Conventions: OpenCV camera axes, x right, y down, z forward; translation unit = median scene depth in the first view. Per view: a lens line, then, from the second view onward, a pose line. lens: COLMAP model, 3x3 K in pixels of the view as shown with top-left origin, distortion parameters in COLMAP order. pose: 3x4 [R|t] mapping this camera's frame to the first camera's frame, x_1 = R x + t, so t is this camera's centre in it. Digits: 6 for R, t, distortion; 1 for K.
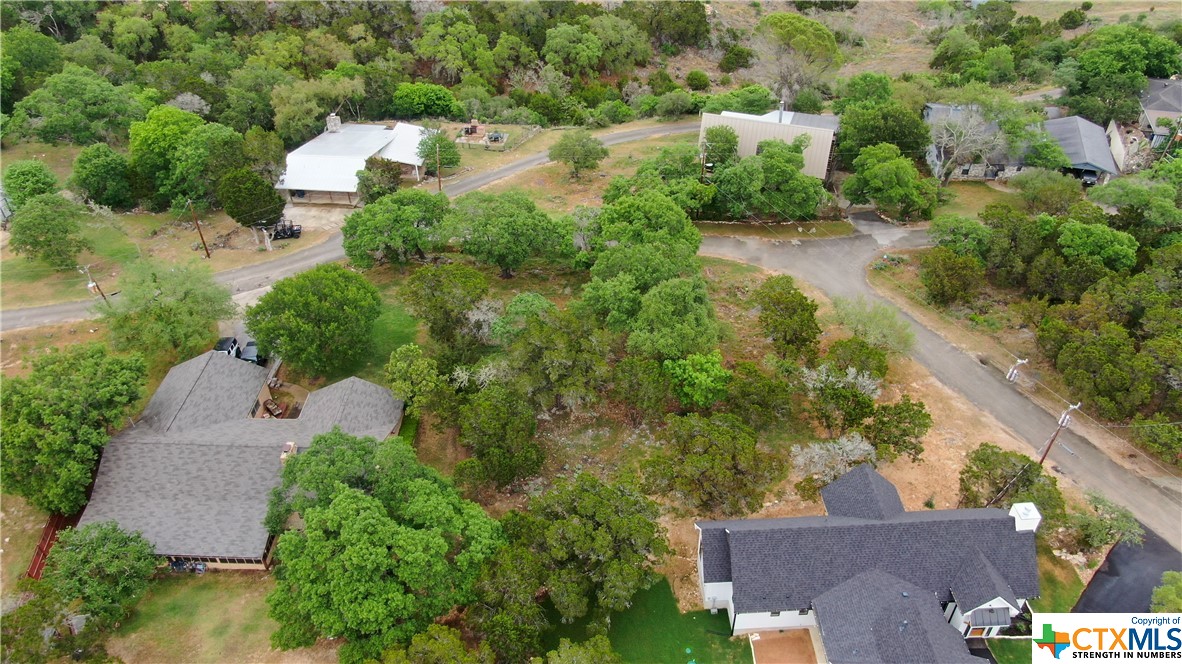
lens RADIAL K [[851.5, 0, 593.4], [0, 851.5, 330.7], [0, 0, 1]] dist [-0.016800, 0.009133]
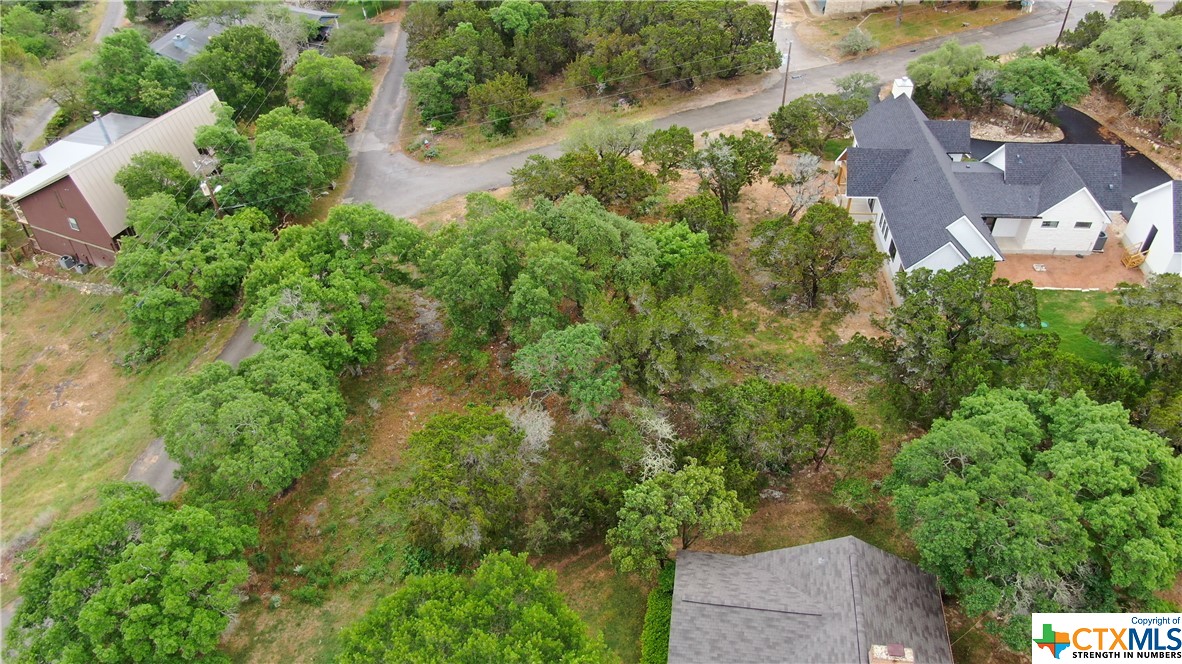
lens RADIAL K [[880.4, 0, 591.0], [0, 880.4, 332.0], [0, 0, 1]] dist [-0.006427, 0.001154]
pose [[0.092632, -0.633478, 0.768196, -0.318769], [0.635050, 0.631813, 0.444436, -0.176857], [-0.766897, 0.446674, 0.460816, 0.362299]]
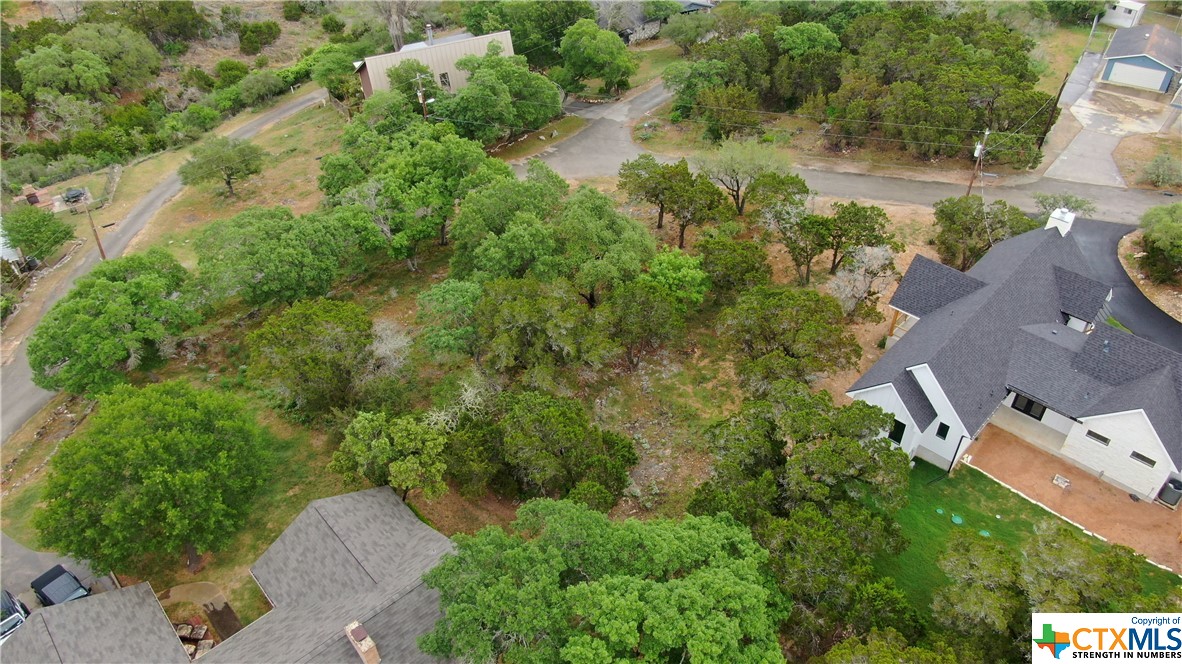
lens RADIAL K [[851.5, 0, 593.4], [0, 851.5, 330.7], [0, 0, 1]] dist [-0.016800, 0.009133]
pose [[0.719974, -0.448344, 0.529741, -0.212584], [0.448622, 0.883058, 0.137648, -0.027402], [-0.529506, 0.138551, 0.836915, 0.174769]]
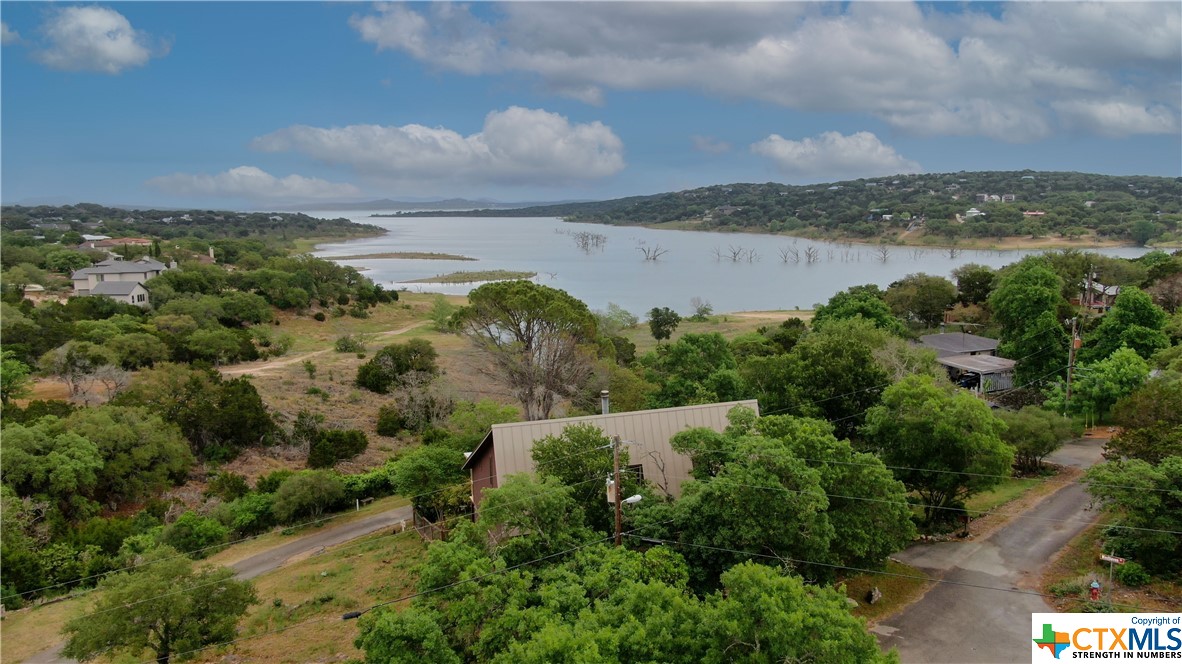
lens RADIAL K [[851.5, 0, 593.4], [0, 851.5, 330.7], [0, 0, 1]] dist [-0.016800, 0.009133]
pose [[0.790217, -0.086444, 0.606700, -0.068820], [0.388680, 0.836101, -0.387121, -0.086382], [-0.473799, 0.541721, 0.694300, 0.512288]]
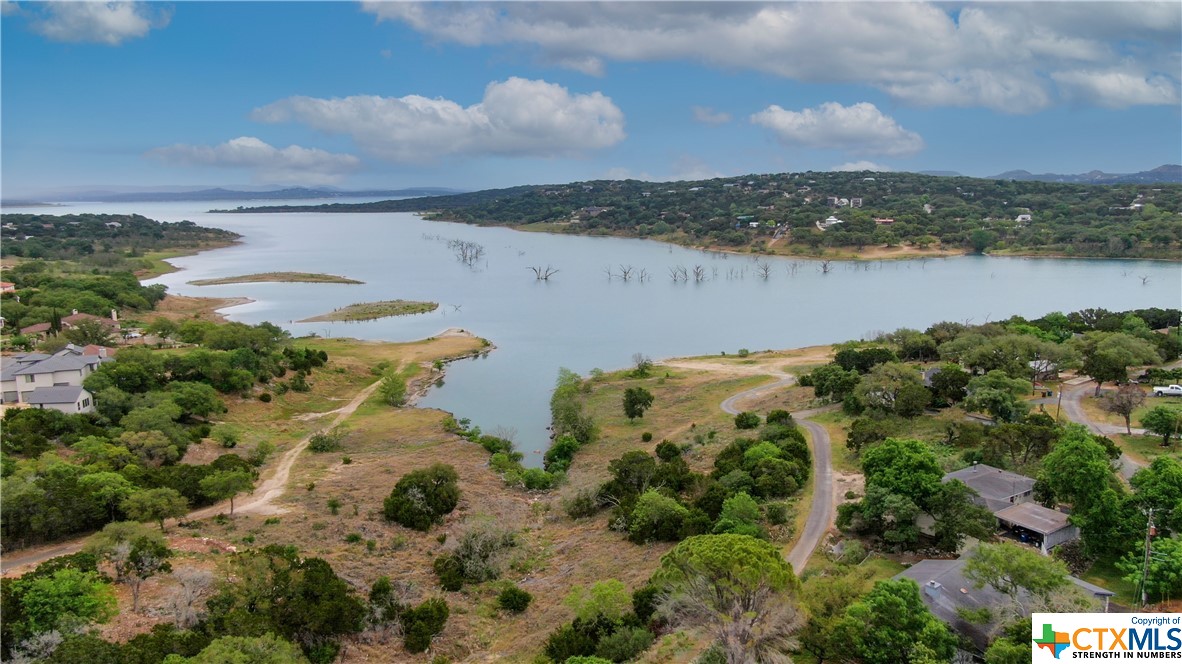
lens RADIAL K [[851.5, 0, 593.4], [0, 851.5, 330.7], [0, 0, 1]] dist [-0.016800, 0.009133]
pose [[0.669176, -0.120044, 0.733344, -0.225372], [0.474435, 0.828571, -0.297290, -0.310987], [-0.571940, 0.546863, 0.611413, 0.517637]]
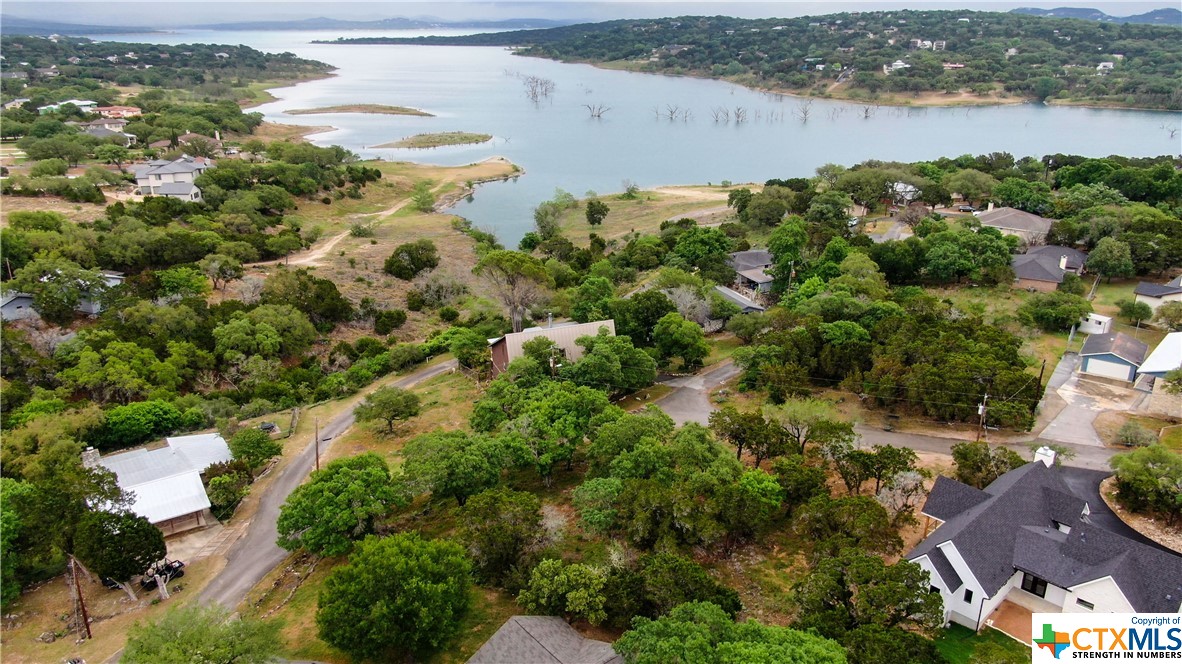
lens RADIAL K [[851.5, 0, 593.4], [0, 851.5, 330.7], [0, 0, 1]] dist [-0.016800, 0.009133]
pose [[0.754010, -0.214130, 0.620981, -0.365831], [0.409343, 0.892534, -0.189266, -0.005360], [-0.513719, 0.396903, 0.760632, 0.083784]]
